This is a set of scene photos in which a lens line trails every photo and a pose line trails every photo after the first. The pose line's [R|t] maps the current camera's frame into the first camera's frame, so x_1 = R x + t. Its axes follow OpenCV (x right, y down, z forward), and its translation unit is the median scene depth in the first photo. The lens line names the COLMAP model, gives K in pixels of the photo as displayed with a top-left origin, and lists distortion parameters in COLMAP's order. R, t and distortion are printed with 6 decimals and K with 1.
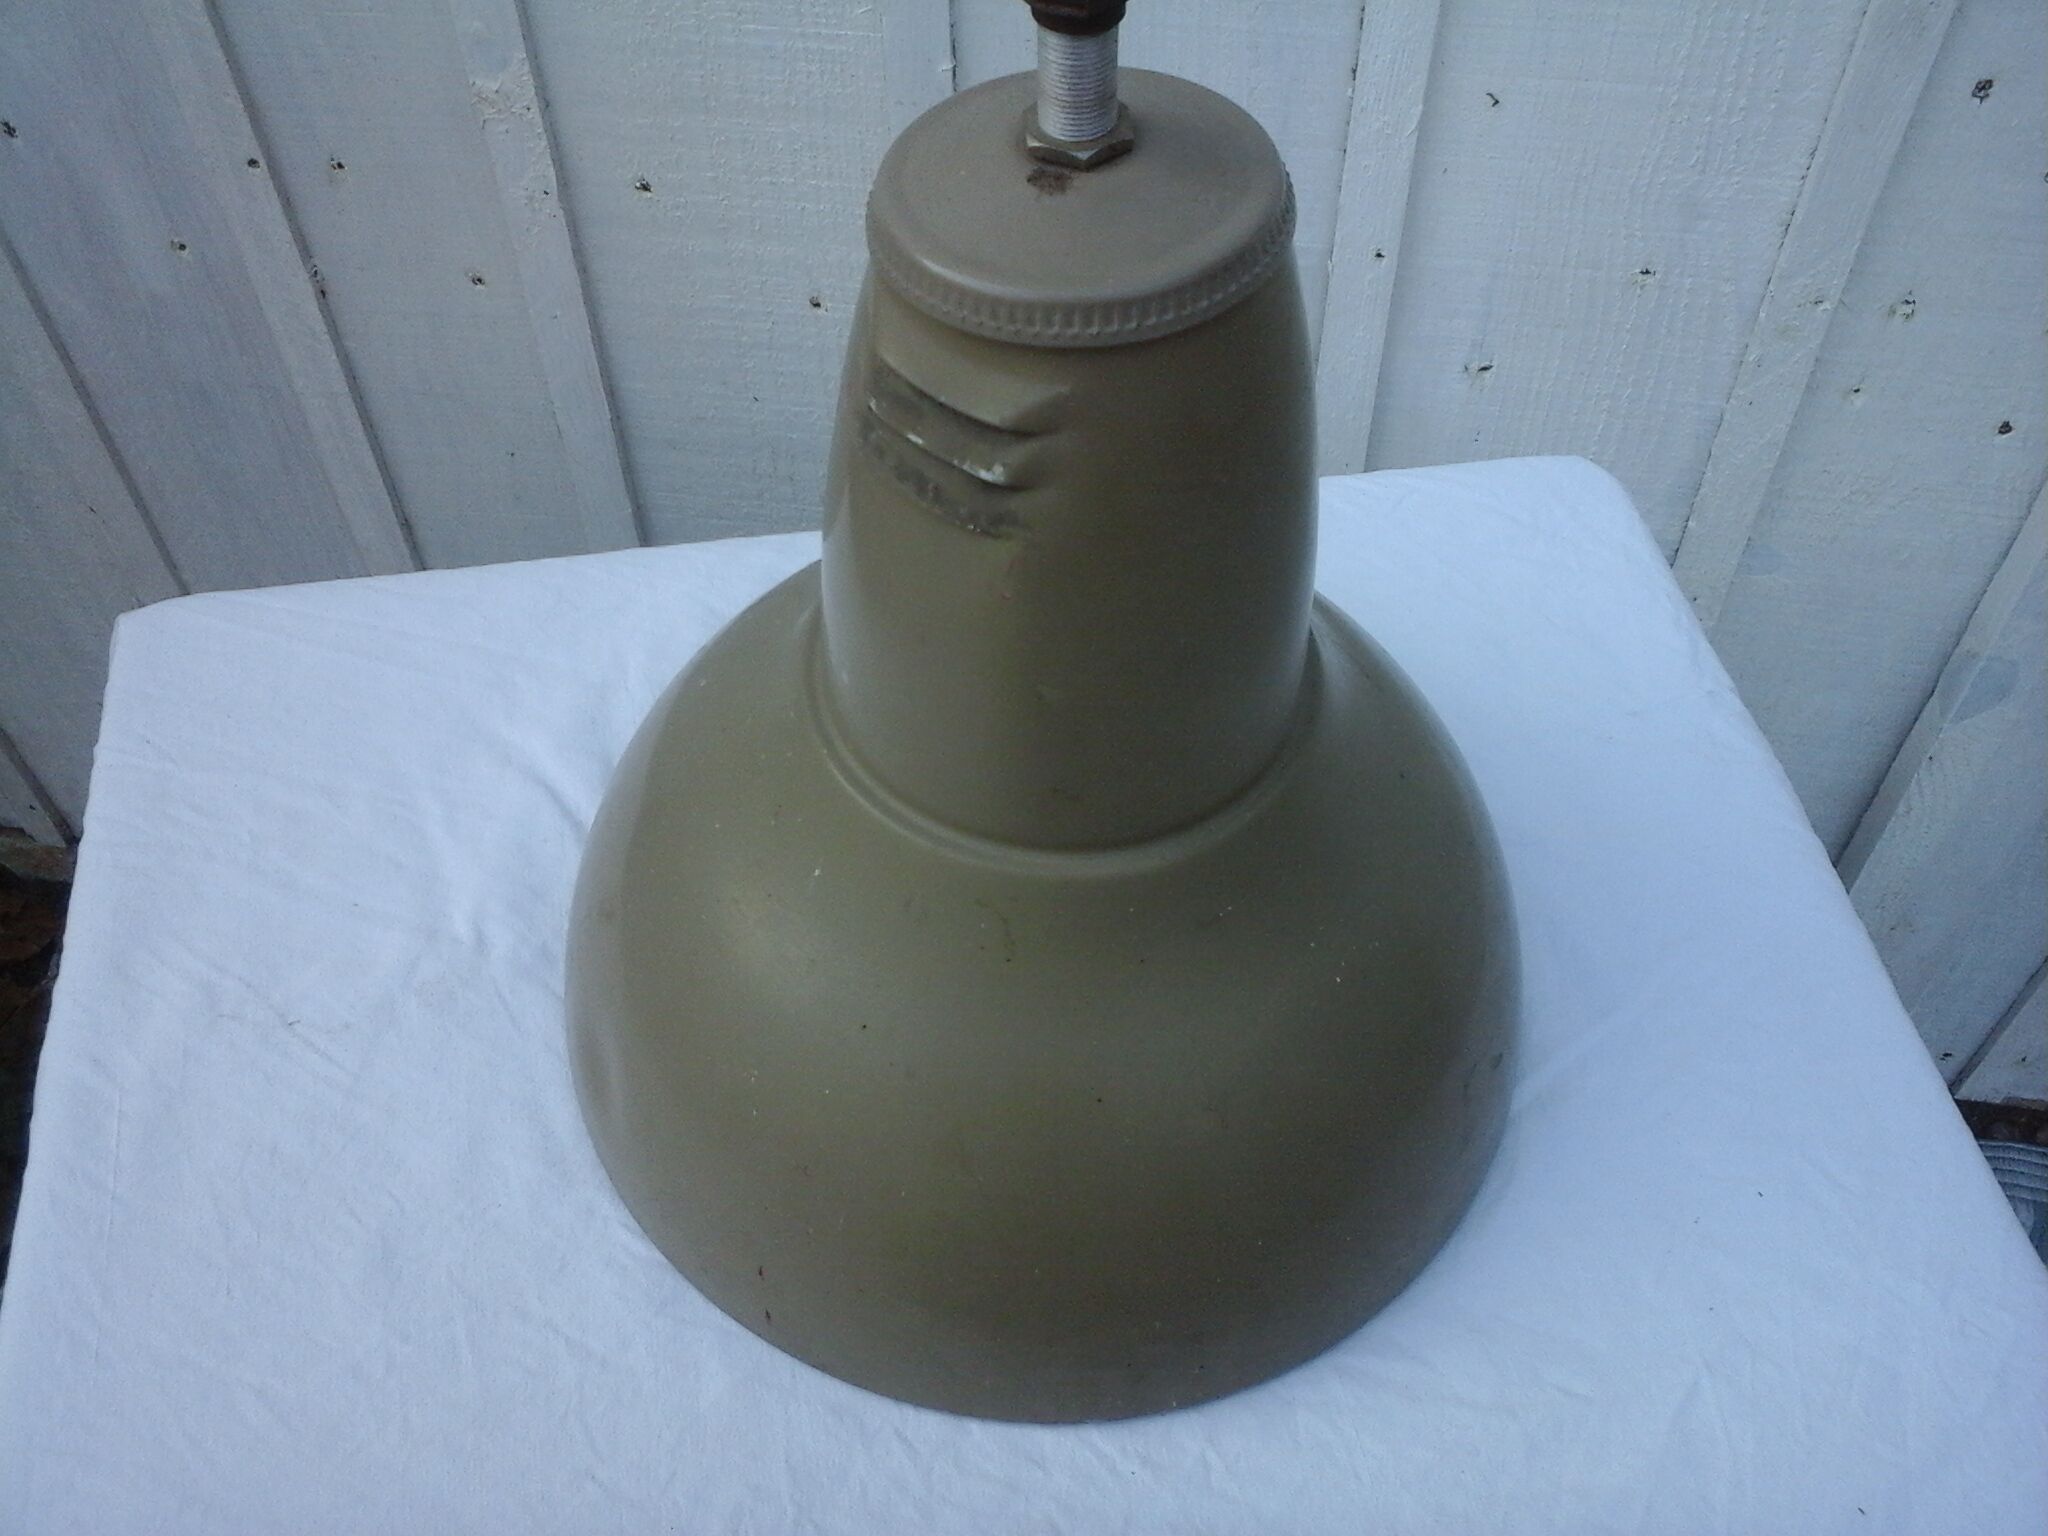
lens RADIAL K [[1758.4, 0, 1024.0], [0, 1758.4, 768.0], [0, 0, 1]] dist [-0.067214, 0.185276]
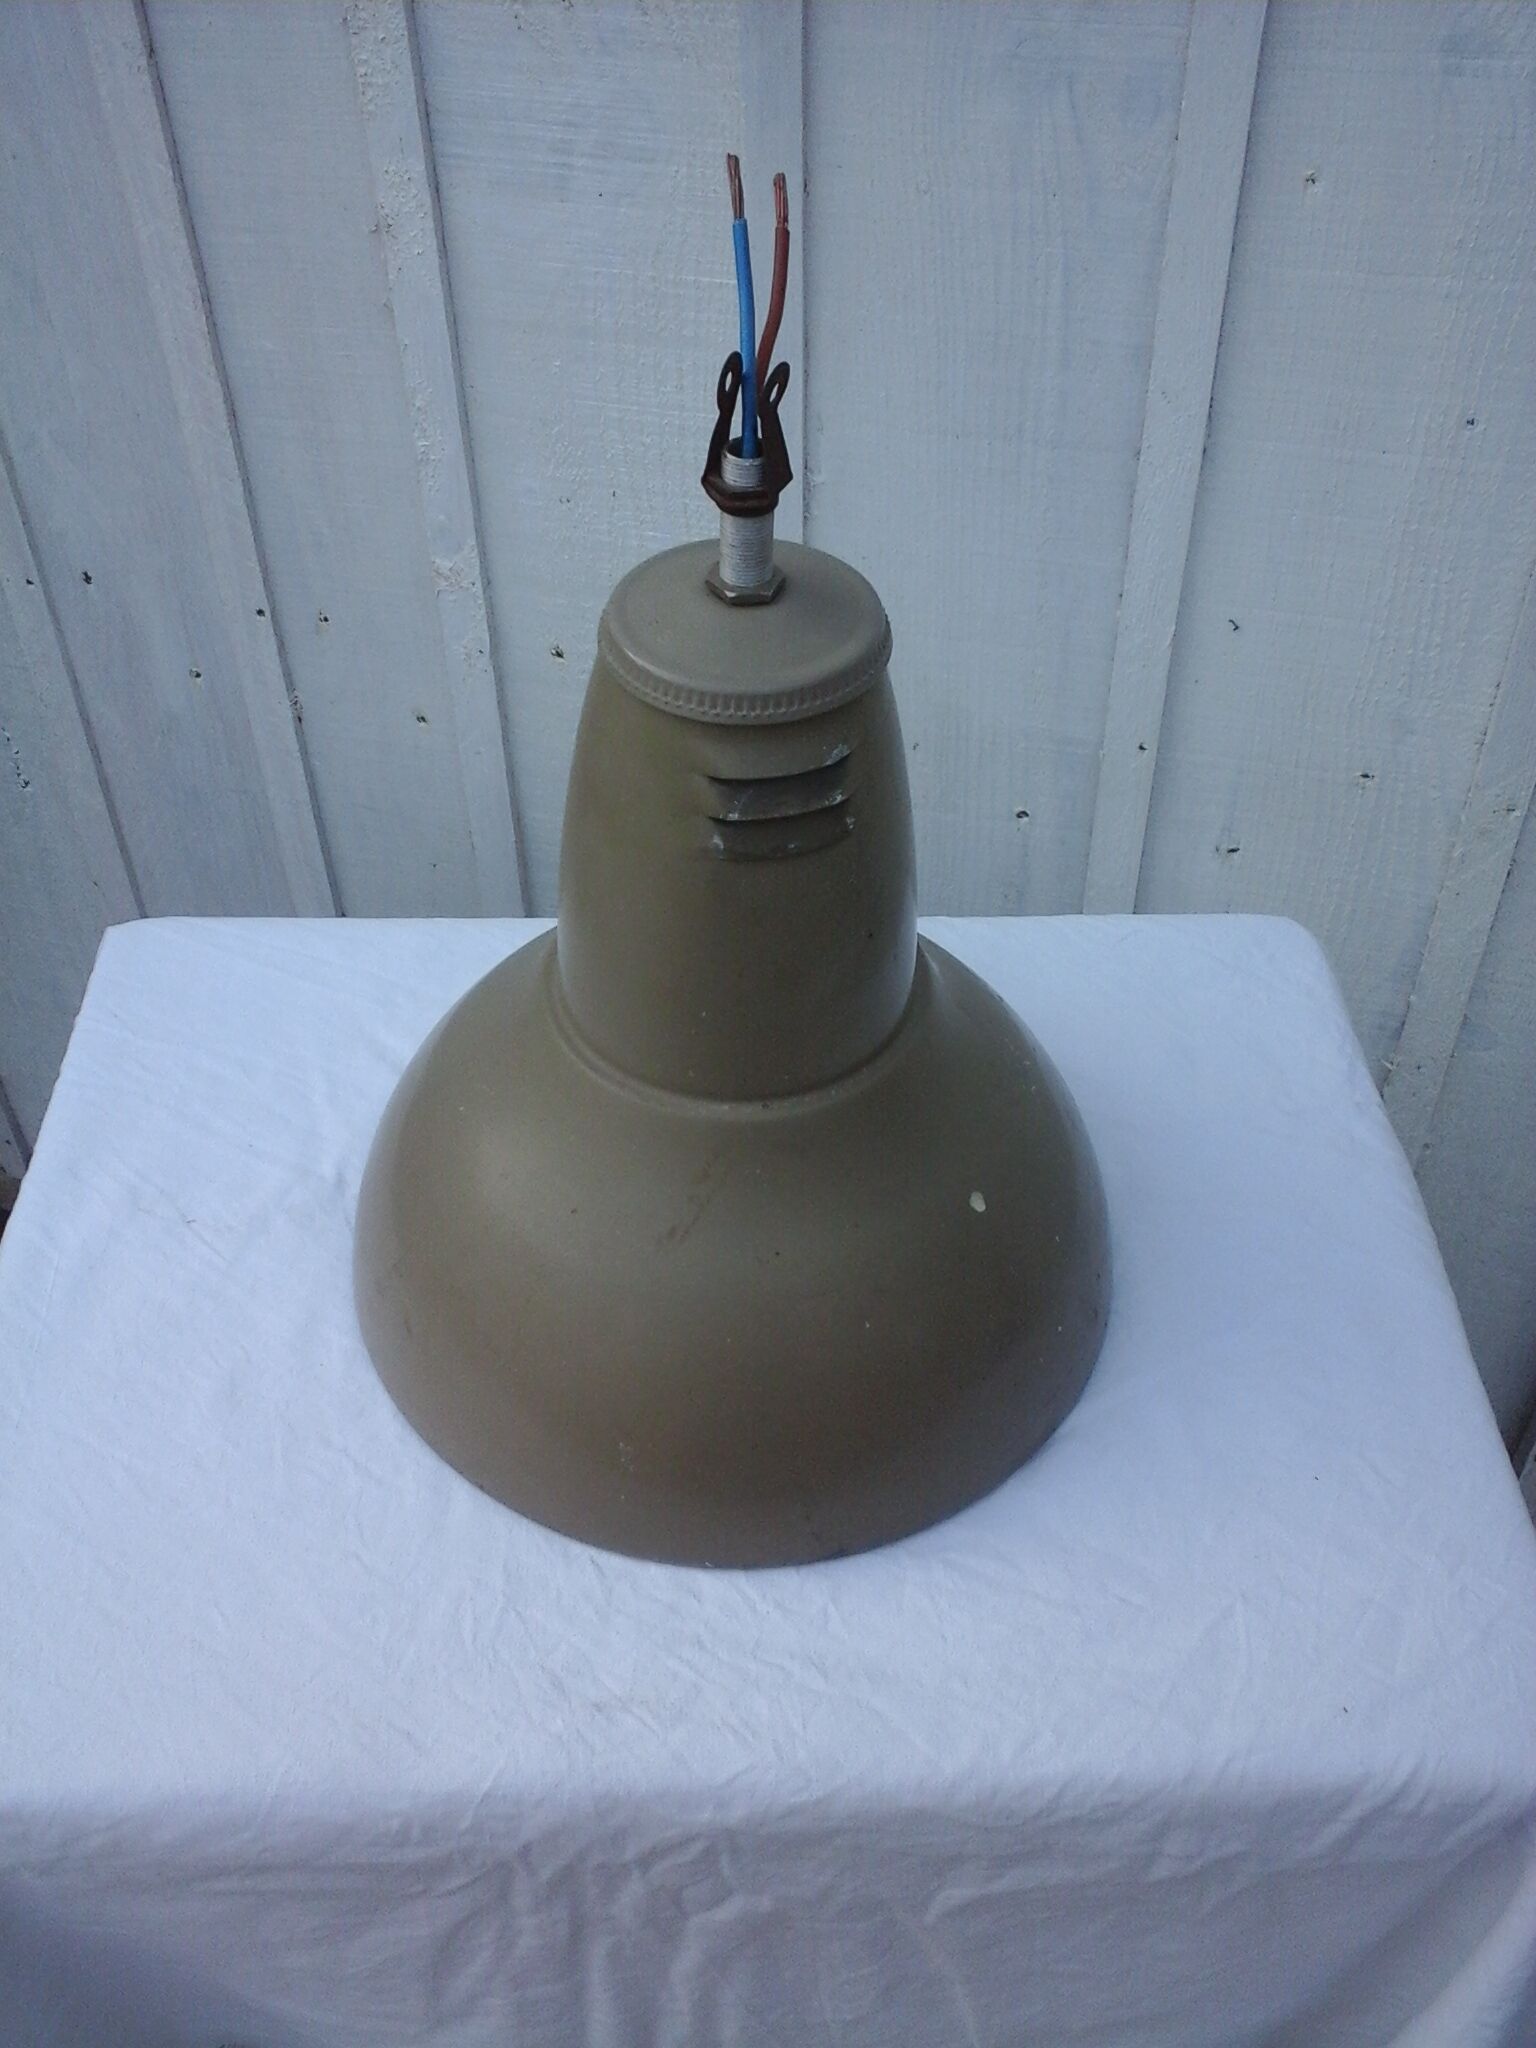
lens RADIAL K [[1740.6, 0, 762.1], [0, 1740.6, 1086.0], [0, 0, 1]] dist [0.039226, 0.009186]
pose [[0.989212, 0.097753, -0.109109, 0.098755], [-0.110171, 0.987322, -0.114271, 0.105533], [0.096555, 0.125058, 0.987440, -0.189384]]
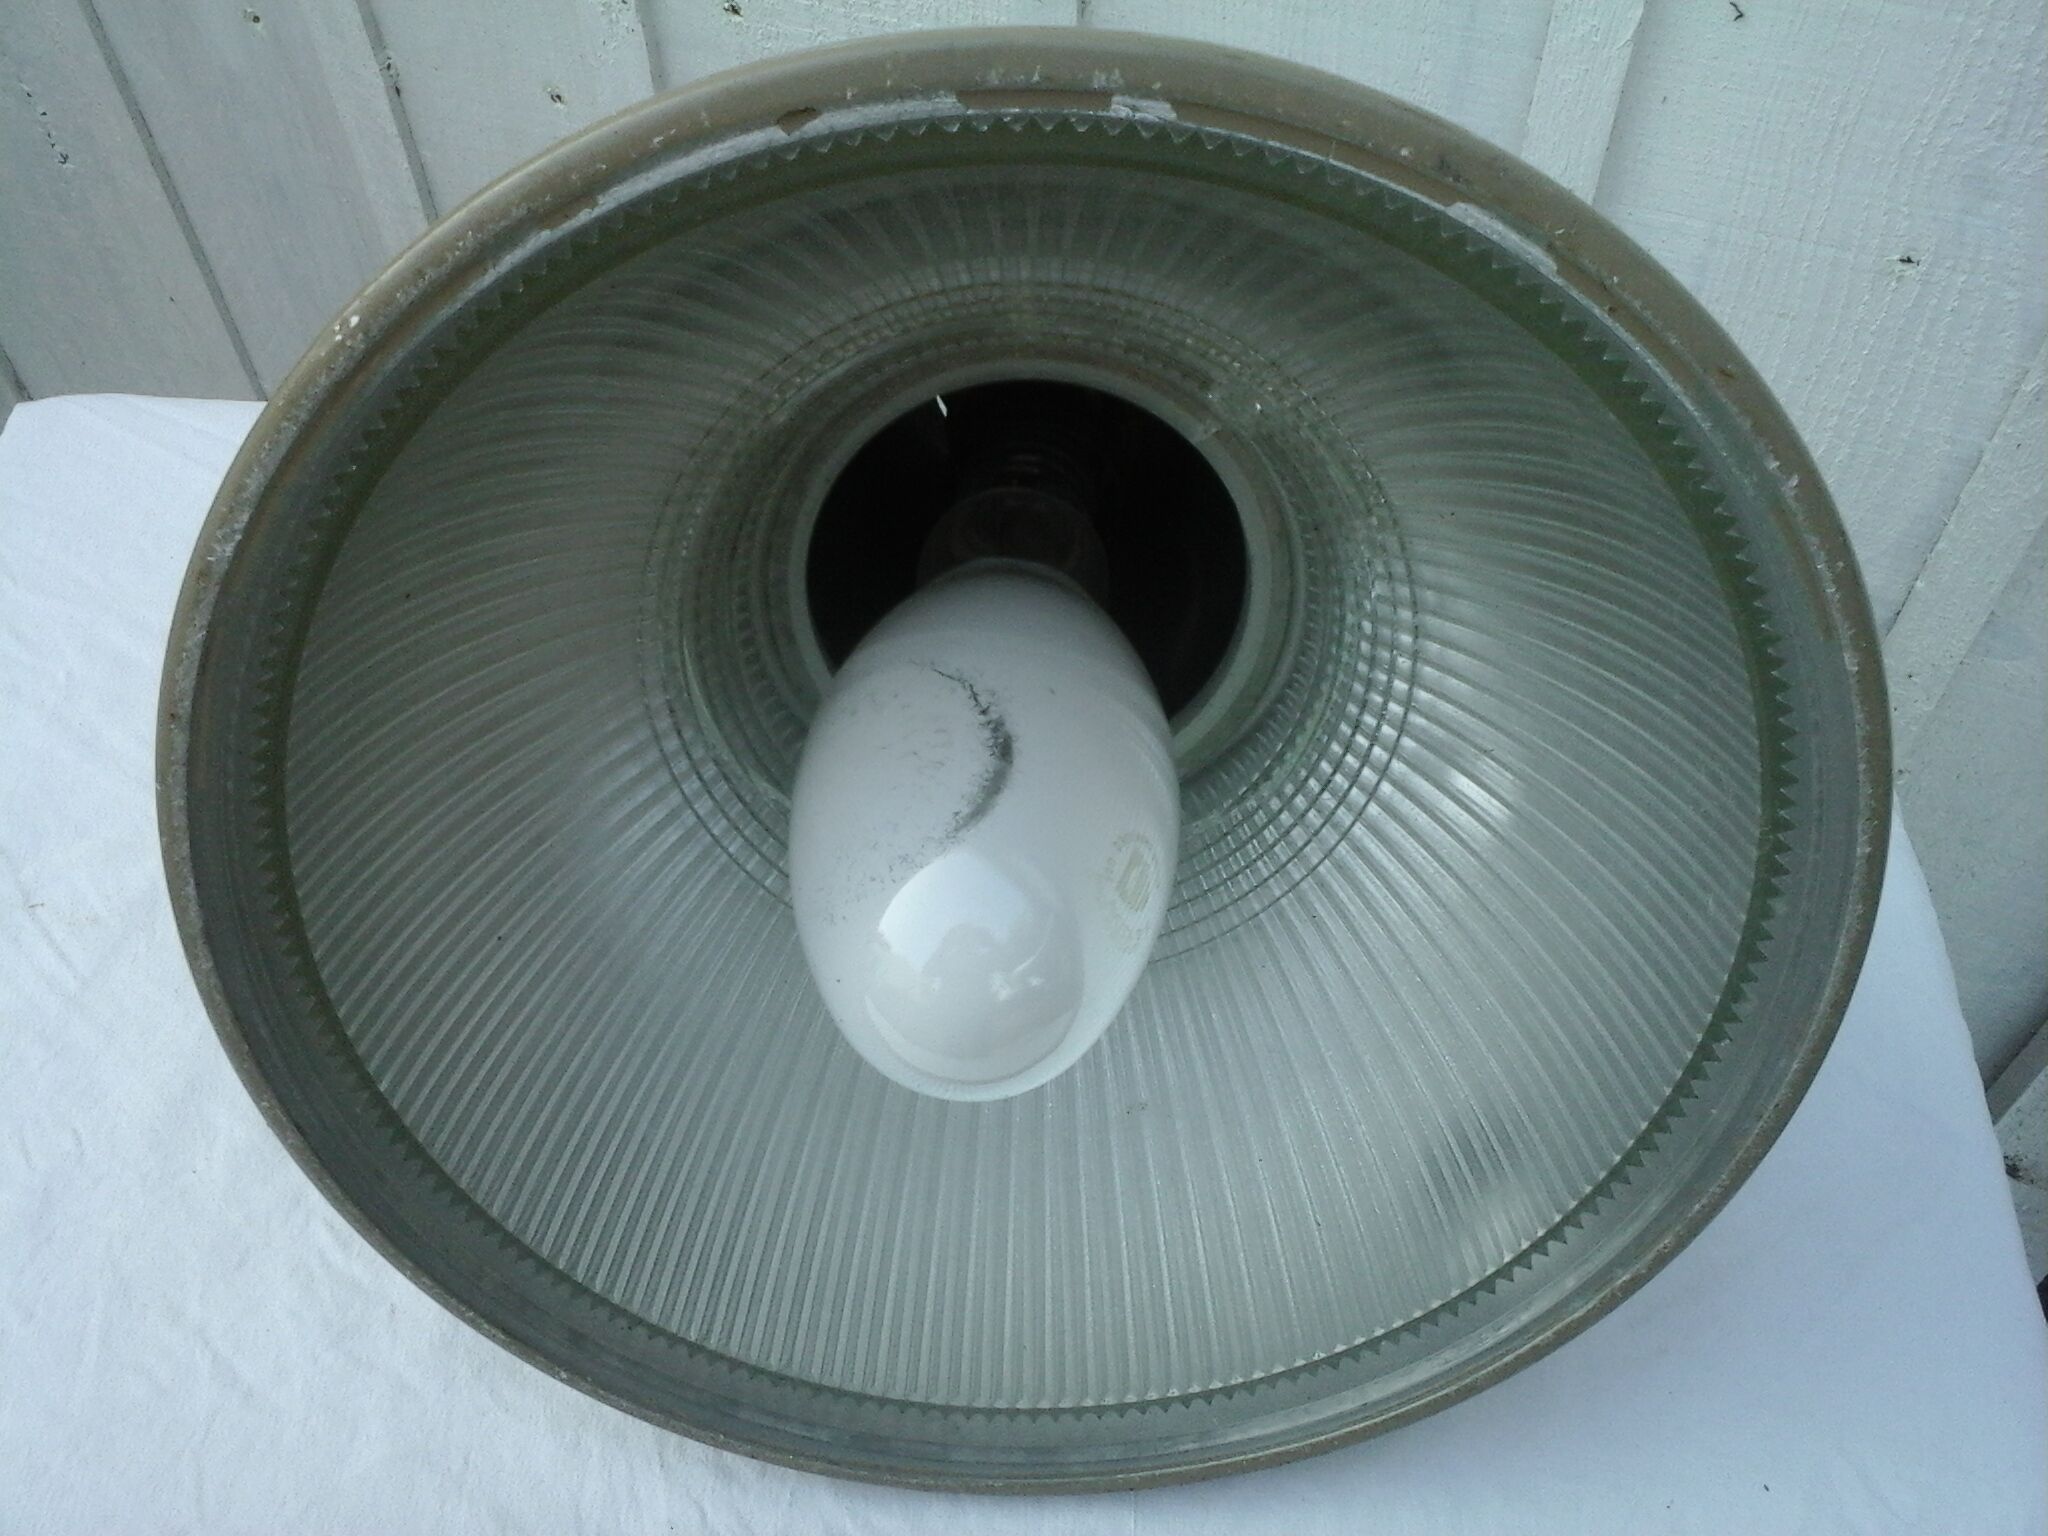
lens RADIAL K [[1740.6, 0, 1051.6], [0, 1740.6, 766.2], [0, 0, 1]] dist [0.039226, 0.009186]
pose [[0.978214, 0.170454, -0.118503, 0.109602], [-0.166115, 0.985049, 0.045649, -0.029969], [0.124512, -0.024969, 0.991904, 0.152603]]
